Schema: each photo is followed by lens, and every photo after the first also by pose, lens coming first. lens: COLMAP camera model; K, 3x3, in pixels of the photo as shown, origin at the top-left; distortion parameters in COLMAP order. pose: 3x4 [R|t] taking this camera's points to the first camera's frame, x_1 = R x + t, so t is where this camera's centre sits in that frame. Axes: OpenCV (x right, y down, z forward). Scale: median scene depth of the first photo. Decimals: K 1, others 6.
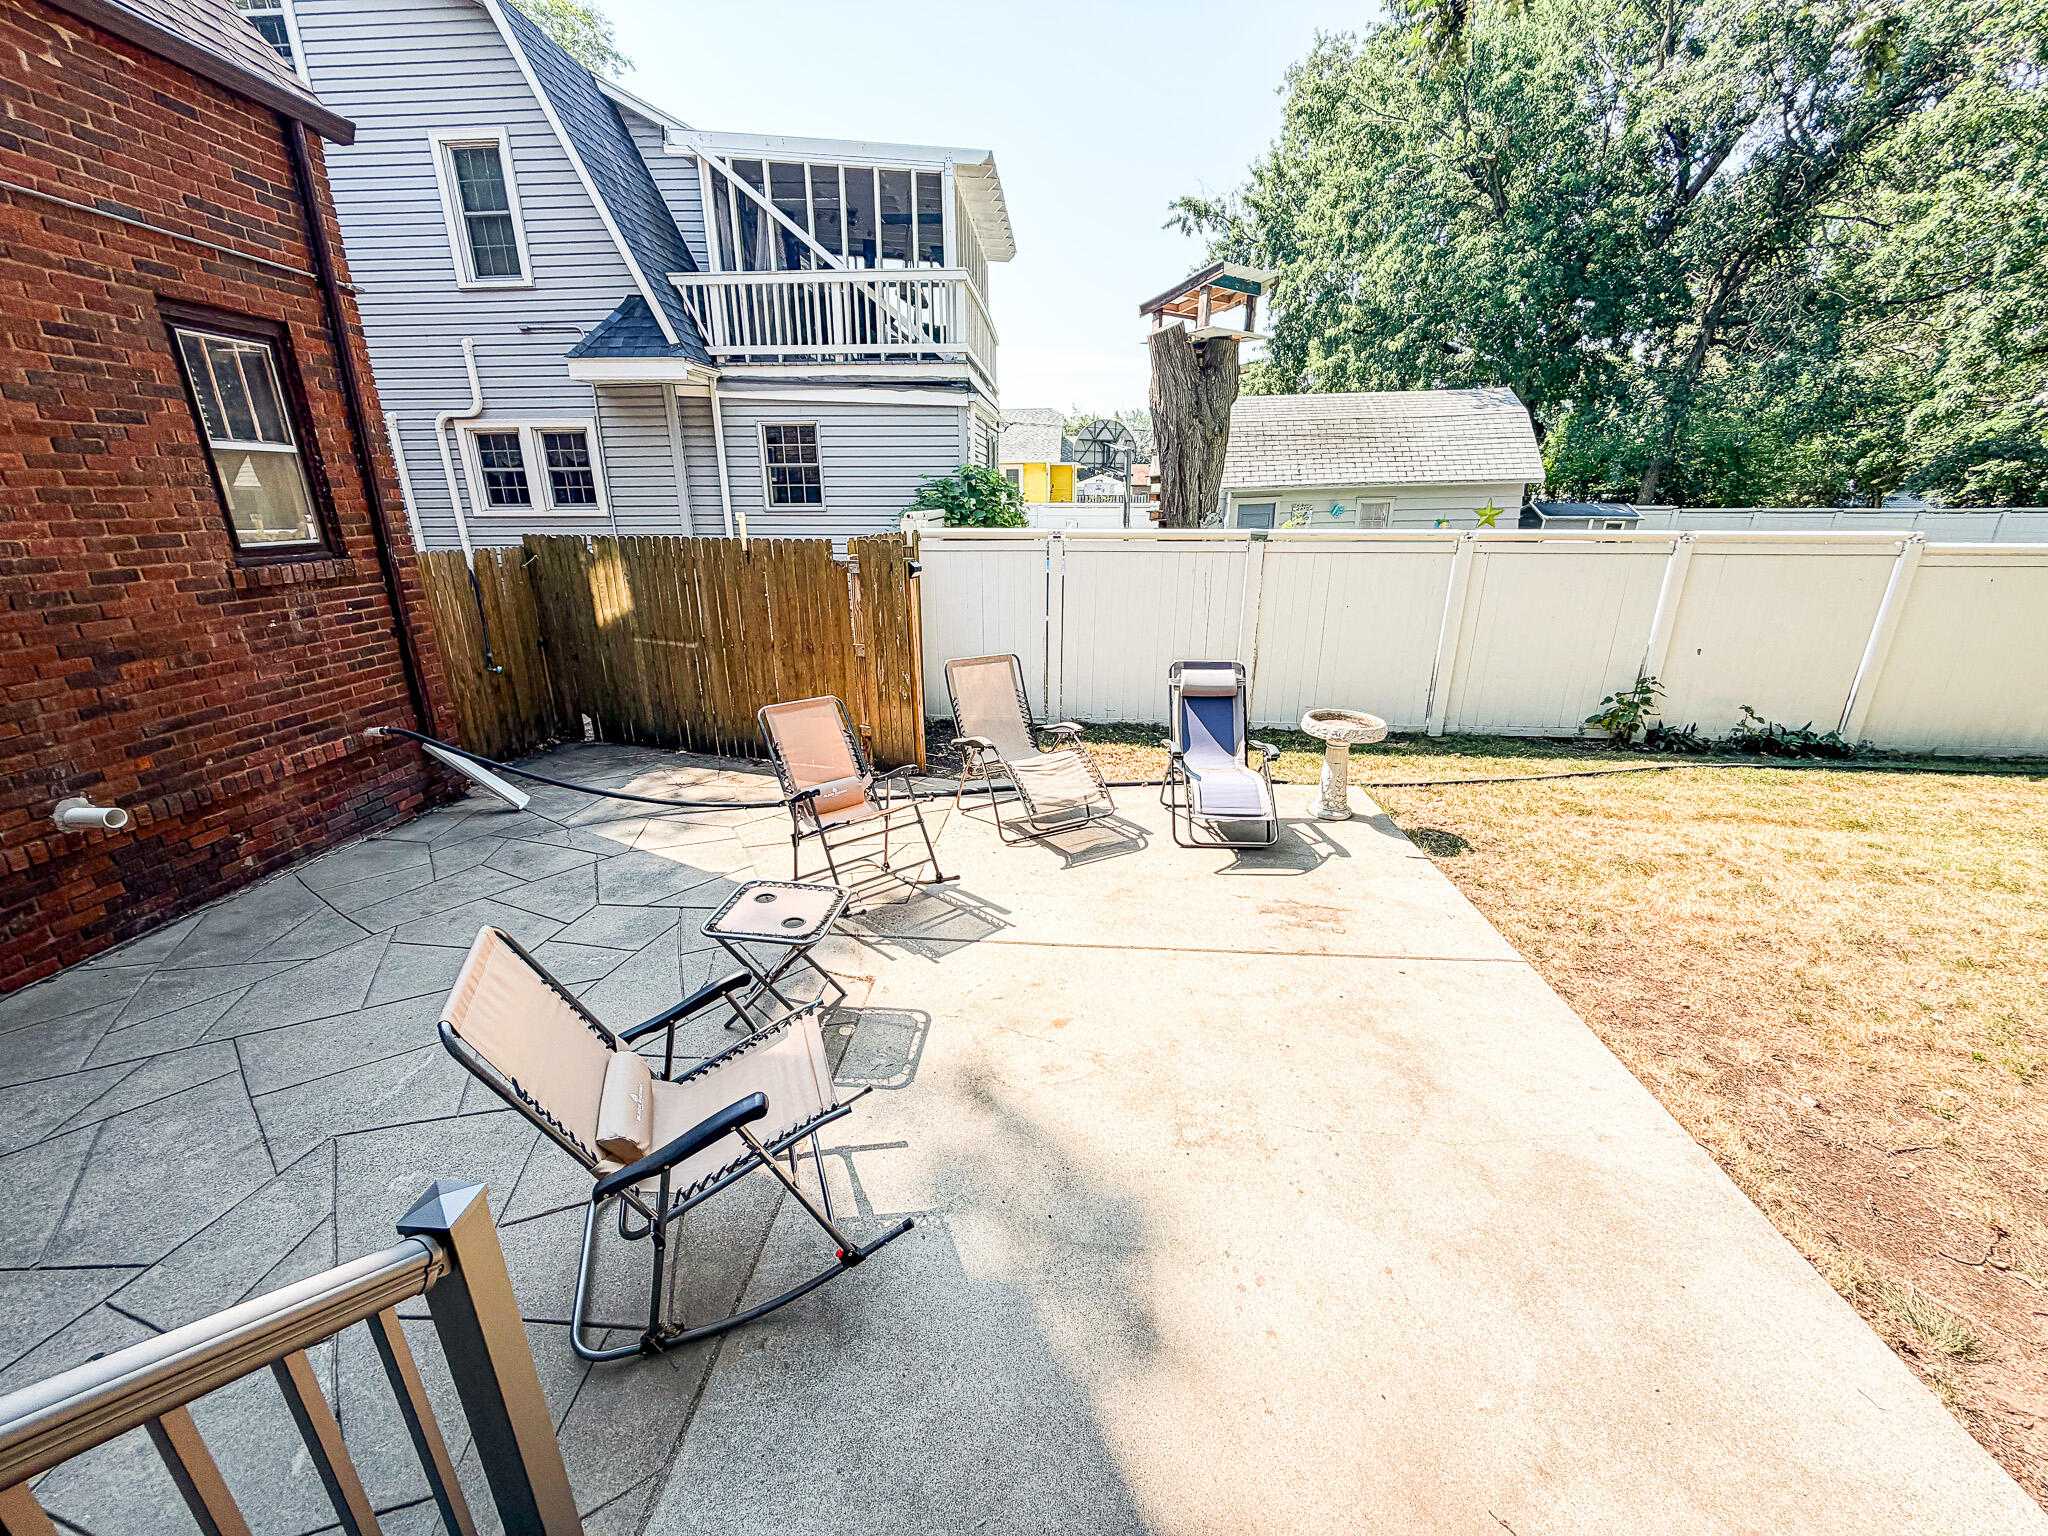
lens RADIAL K [[814.3, 0, 1016.4], [0, 814.3, 771.4], [0, 0, 1]] dist [0.000351, -0.000009]
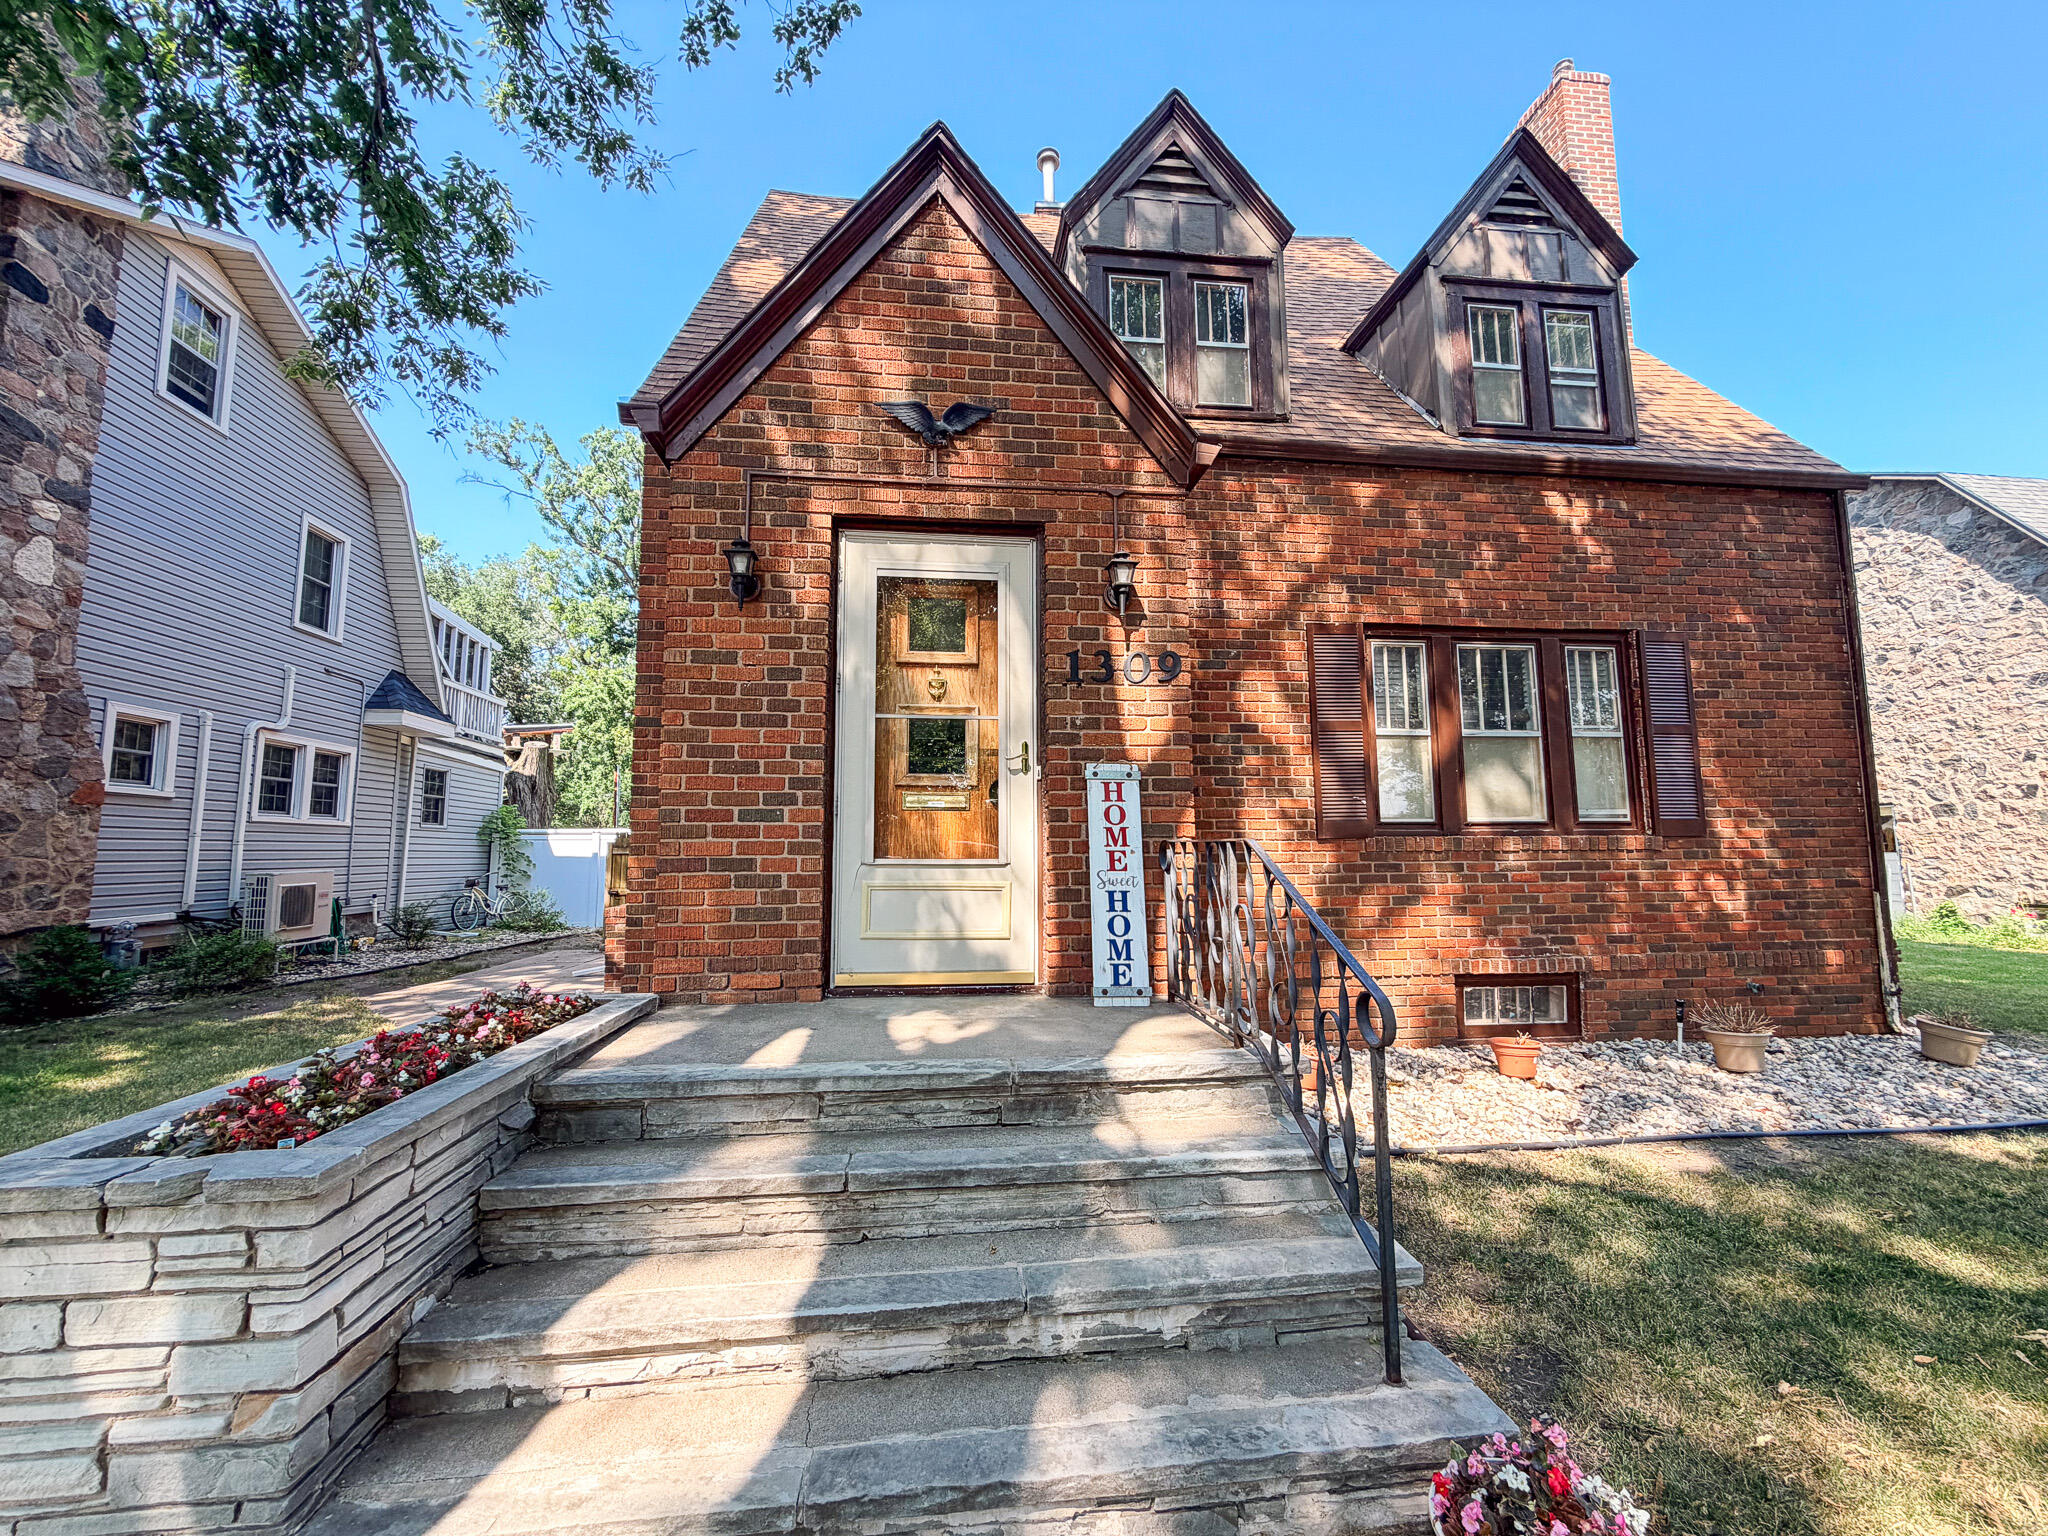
lens RADIAL K [[814.3, 0, 1018.0], [0, 814.3, 767.8], [0, 0, 1]] dist [0.000351, -0.000009]
pose [[-0.191694, 0.108945, 0.975389, -1.856430], [0.325371, 0.944672, -0.041568, -0.038799], [-0.925952, 0.309395, -0.216536, 0.364185]]
